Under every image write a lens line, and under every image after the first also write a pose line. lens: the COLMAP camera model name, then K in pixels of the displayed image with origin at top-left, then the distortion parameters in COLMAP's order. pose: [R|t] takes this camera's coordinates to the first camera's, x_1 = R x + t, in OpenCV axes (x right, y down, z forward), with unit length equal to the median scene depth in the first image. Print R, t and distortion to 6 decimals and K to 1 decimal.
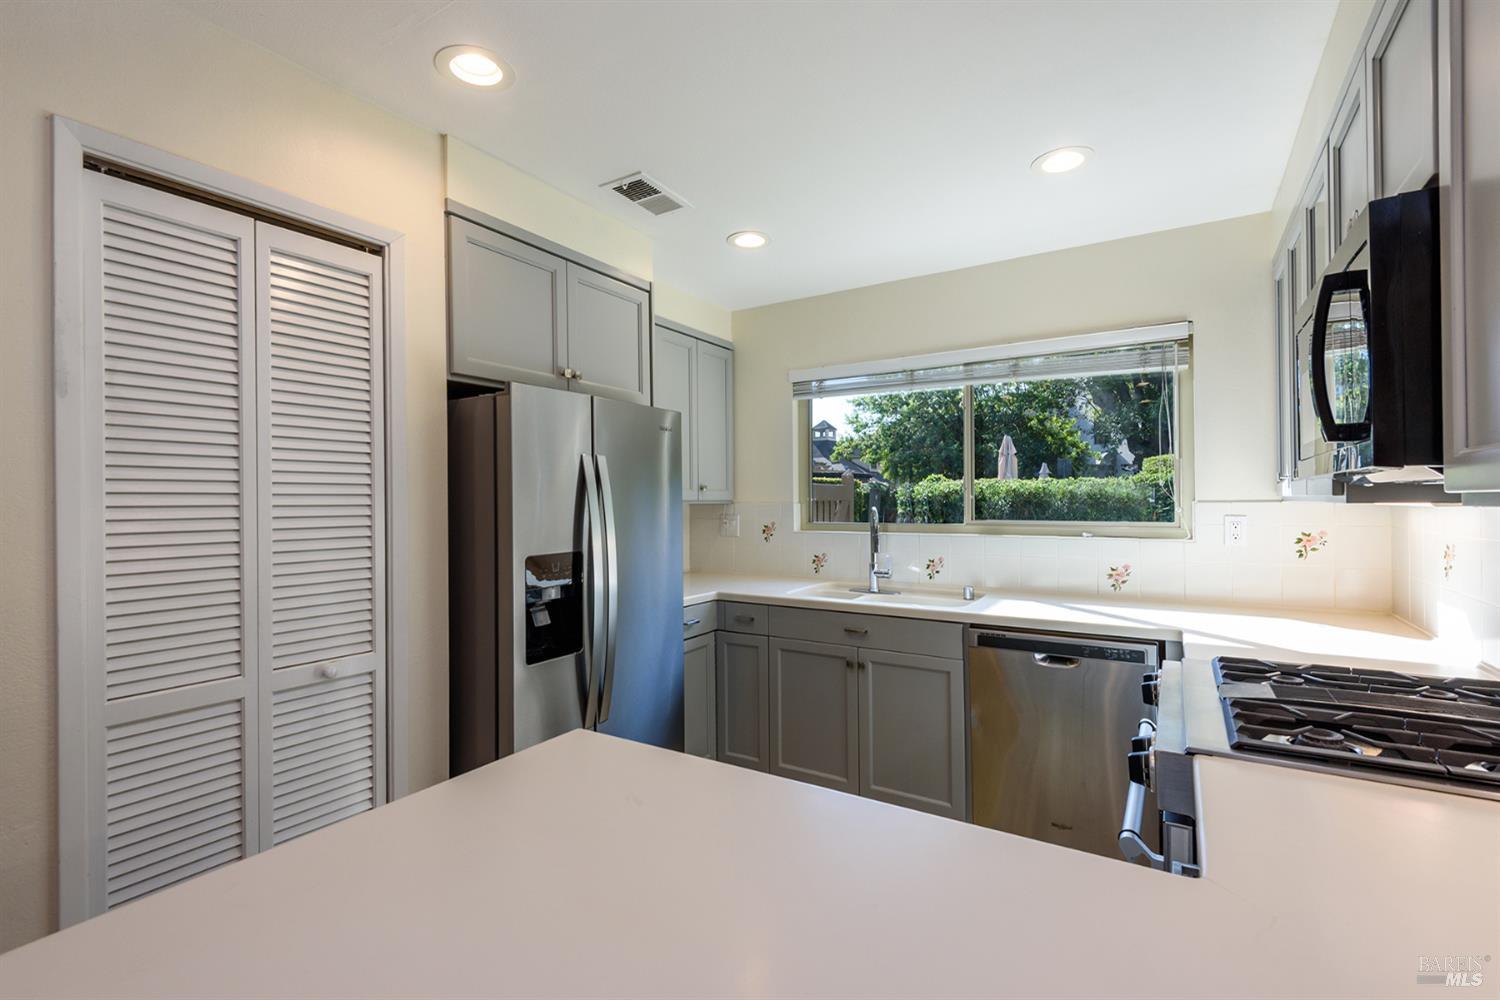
lens RADIAL K [[689.8, 0, 738.8], [0, 689.8, 498.4], [0, 0, 1]] dist [0.037036, -0.017285]
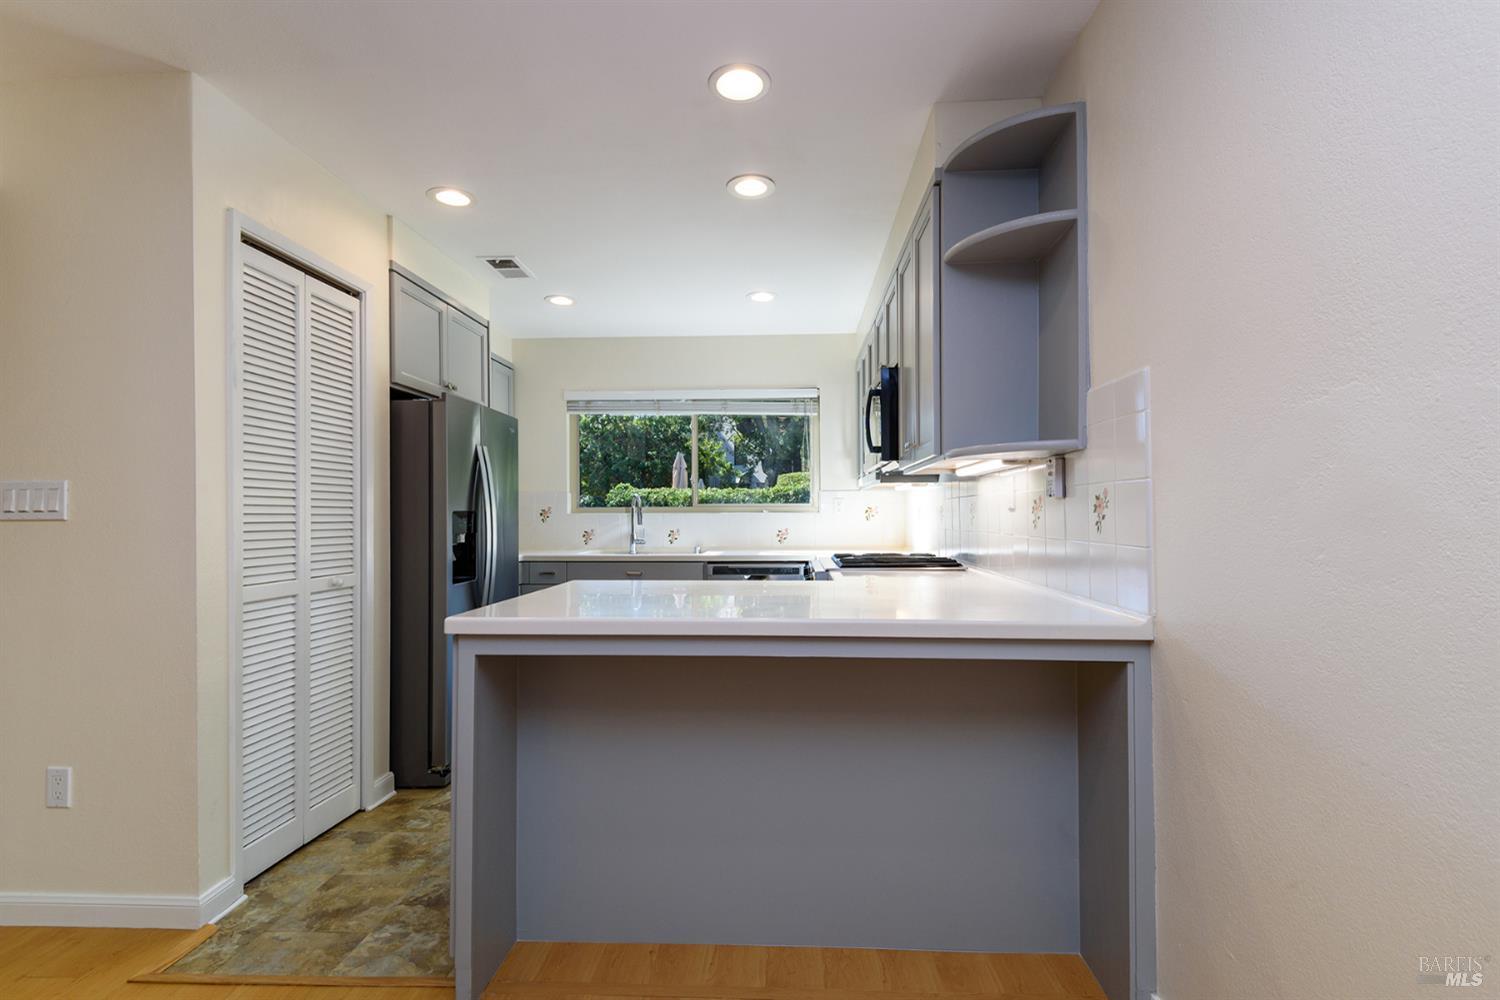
lens RADIAL K [[699.2, 0, 746.6], [0, 699.2, 507.2], [0, 0, 1]] dist [0.036697, -0.000345]
pose [[0.880766, 0.009822, 0.473450, -0.349994], [-0.005656, 0.999932, -0.010223, 0.065776], [-0.473518, 0.006326, 0.880762, -0.470372]]
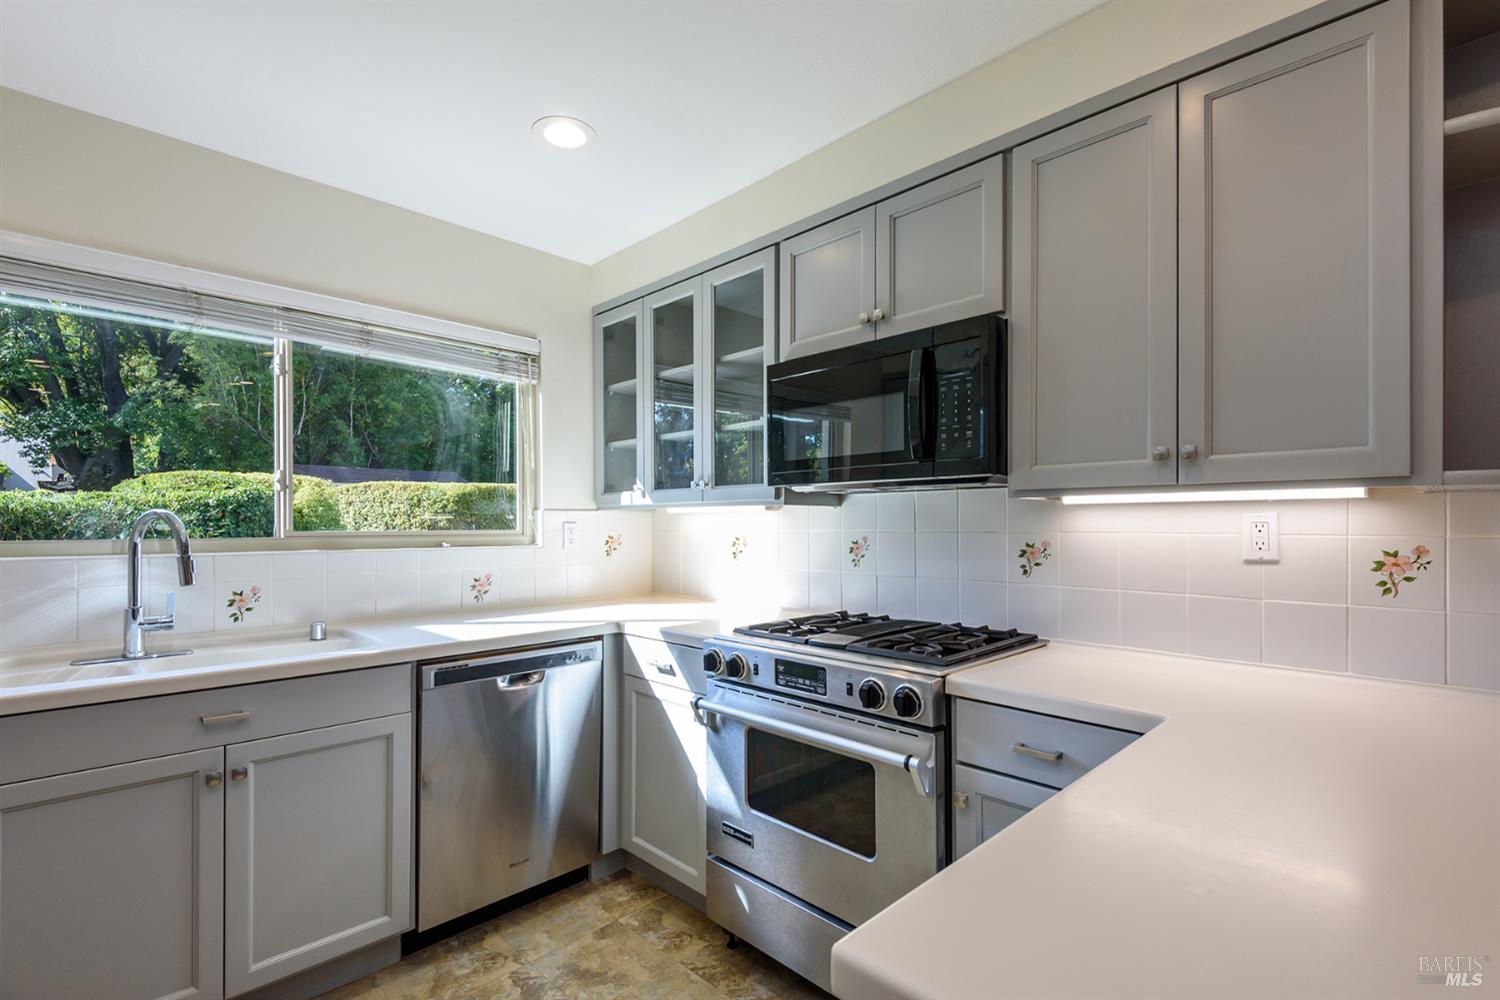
lens RADIAL K [[699.2, 0, 746.6], [0, 699.2, 507.2], [0, 0, 1]] dist [0.036697, -0.000345]
pose [[0.239595, 0.029541, 0.970423, -0.322852], [-0.001507, 0.999547, -0.030056, 0.033188], [-0.970872, 0.005738, 0.239531, 0.442076]]
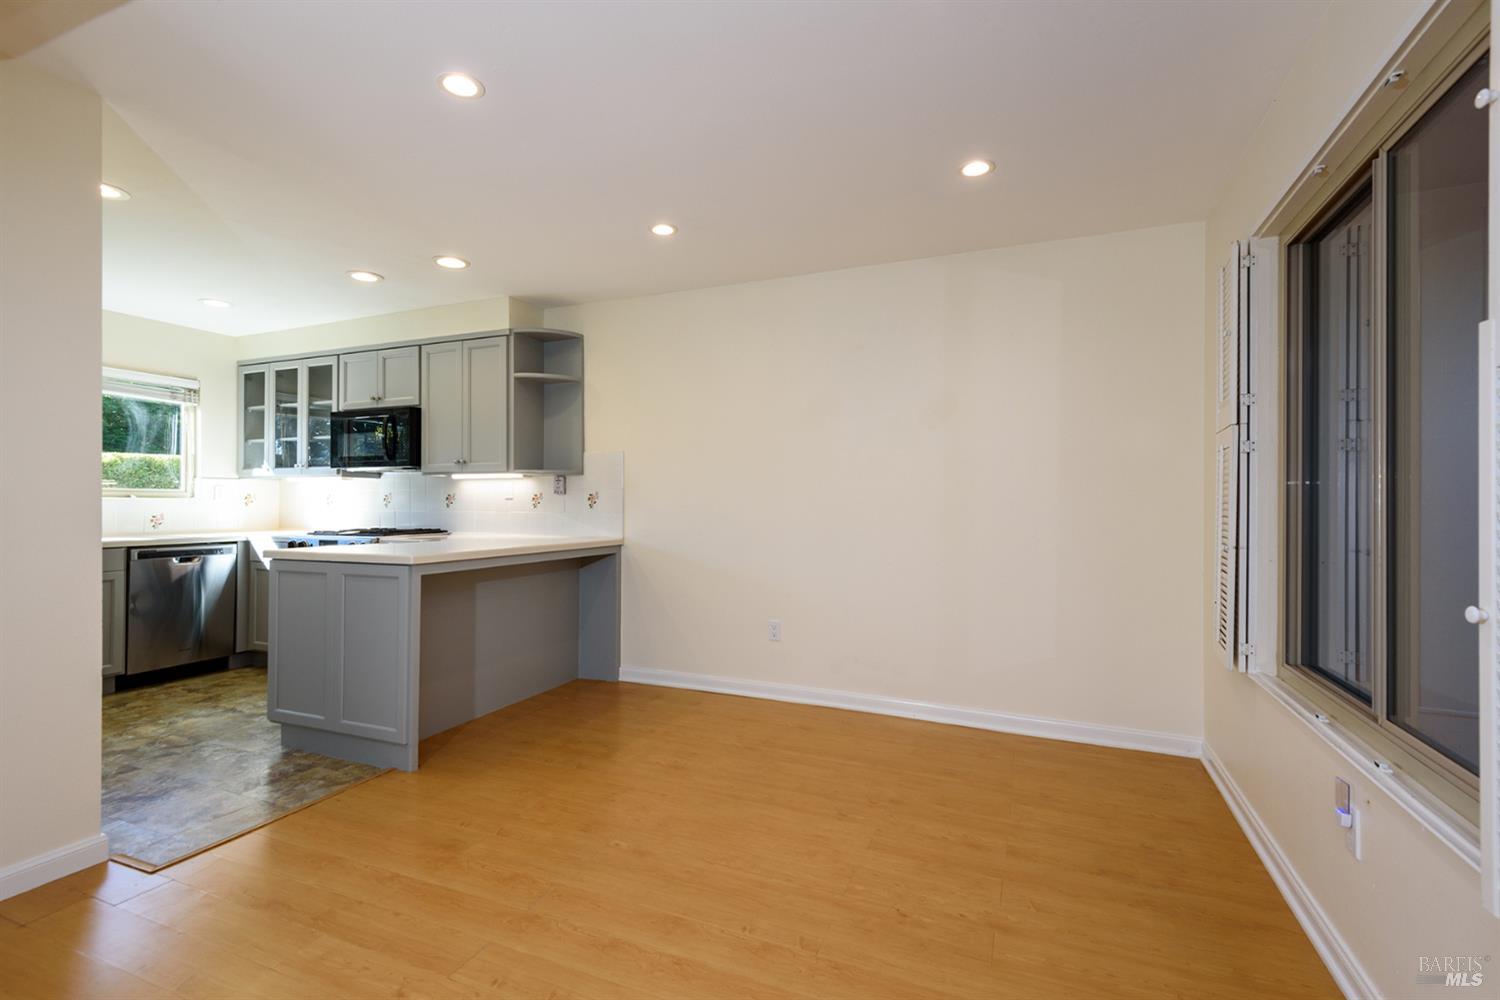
lens RADIAL K [[682.8, 0, 755.7], [0, 682.8, 485.0], [0, 0, 1]] dist [0.000028, -0.000157]
pose [[-0.163588, 0.029692, 0.986082, -1.406235], [-0.002704, 0.999530, -0.030546, 0.076639], [-0.986525, -0.007664, -0.163431, -0.170543]]
